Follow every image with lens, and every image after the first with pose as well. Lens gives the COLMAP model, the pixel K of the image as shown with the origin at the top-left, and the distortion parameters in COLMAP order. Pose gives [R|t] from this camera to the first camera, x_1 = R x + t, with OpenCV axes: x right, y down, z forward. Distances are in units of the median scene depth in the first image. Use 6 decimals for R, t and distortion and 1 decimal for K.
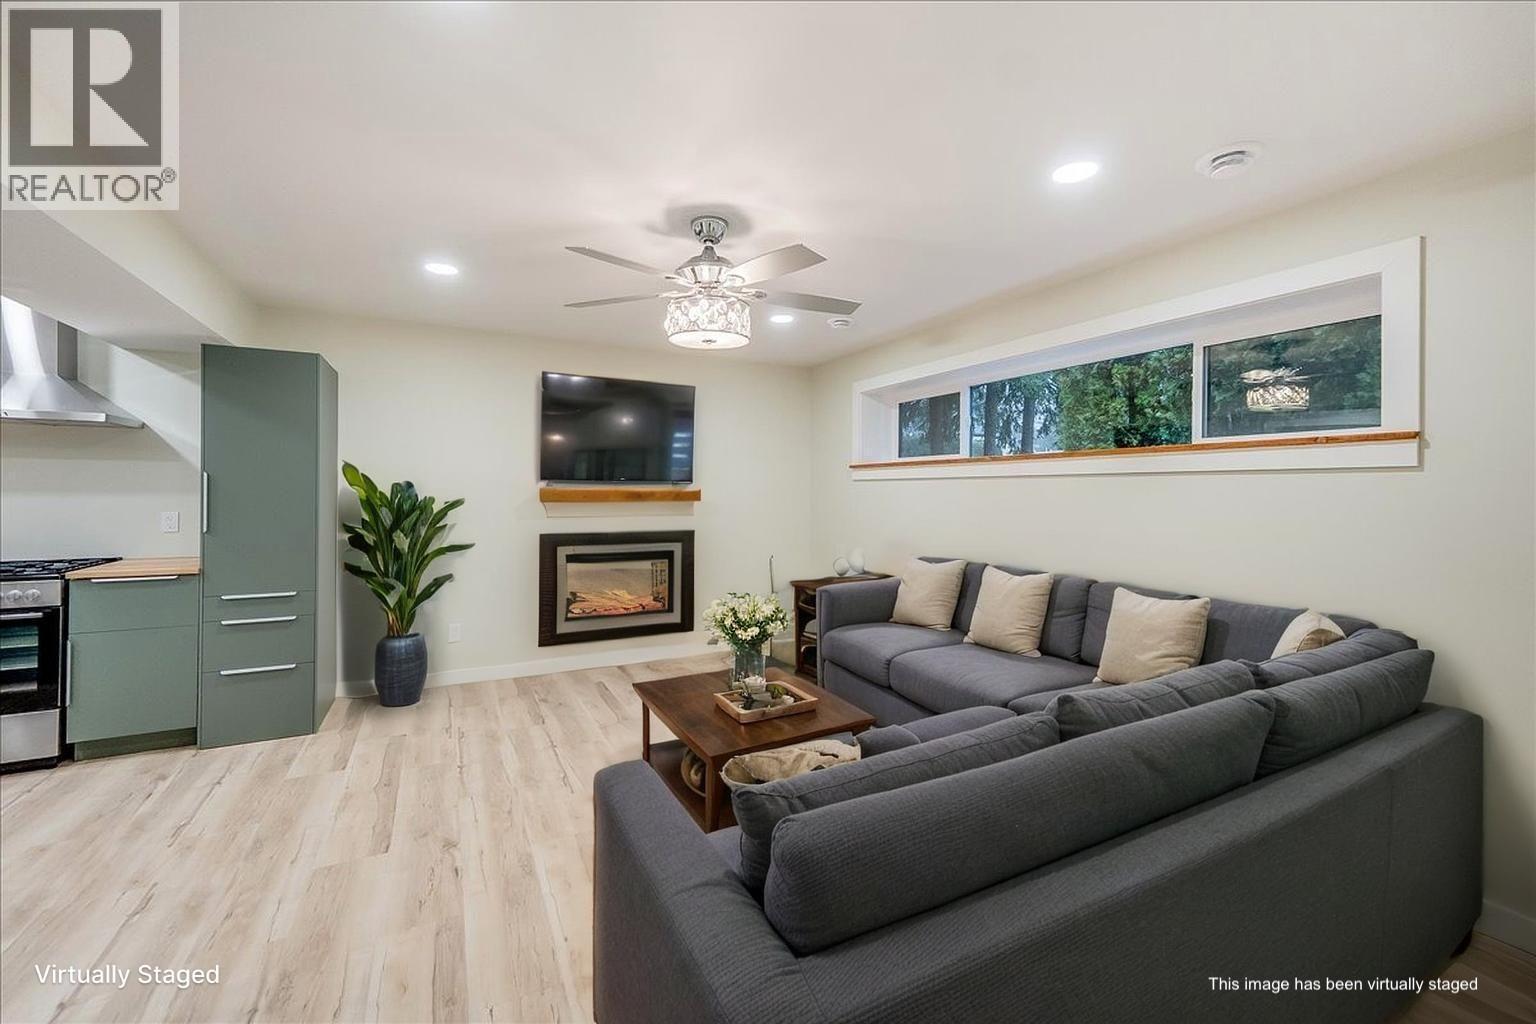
lens RADIAL K [[628.4, 0, 755.2], [0, 628.4, 491.6], [0, 0, 1]] dist [0.003172, 0.000255]
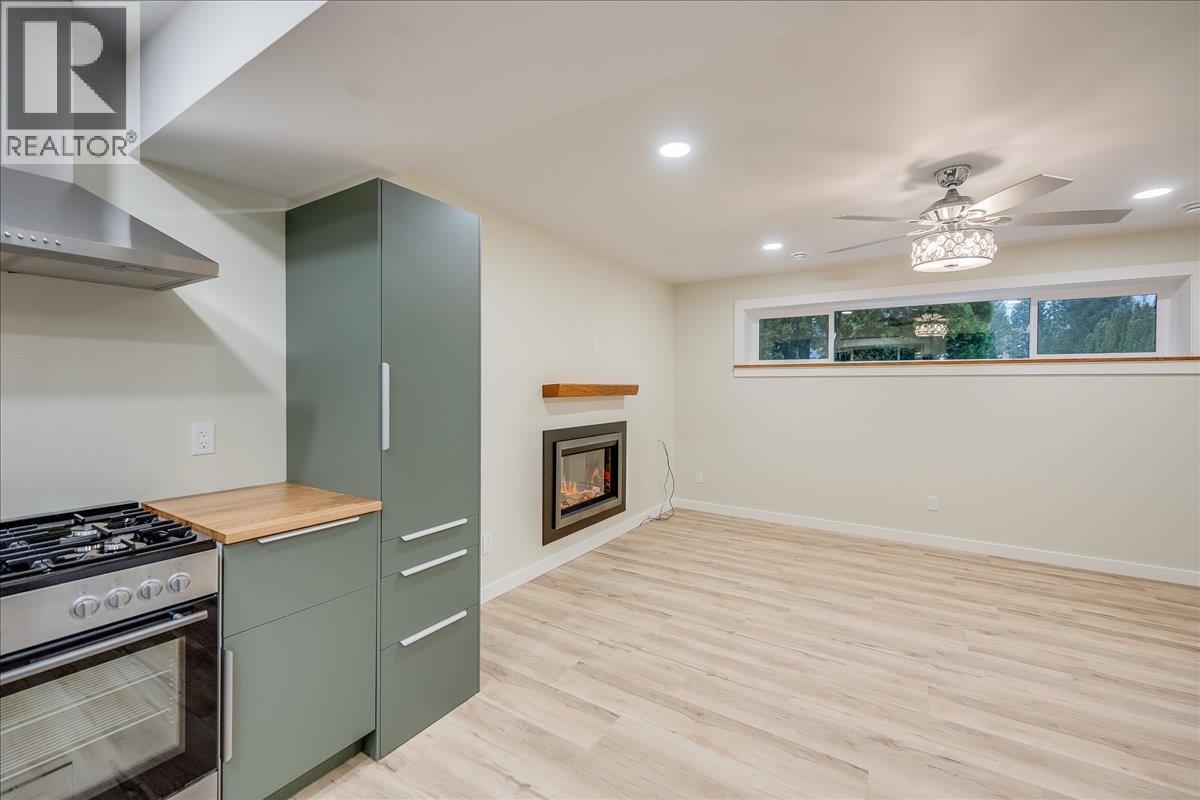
lens RADIAL K [[502.9, 0, 592.4], [0, 502.9, 386.7], [0, 0, 1]] dist [-0.001779, -0.000211]
pose [[0.865732, -0.004094, 0.500491, -0.868926], [0.001668, 0.999985, 0.005295, -0.006879], [-0.500505, -0.003750, 0.865726, 0.366170]]
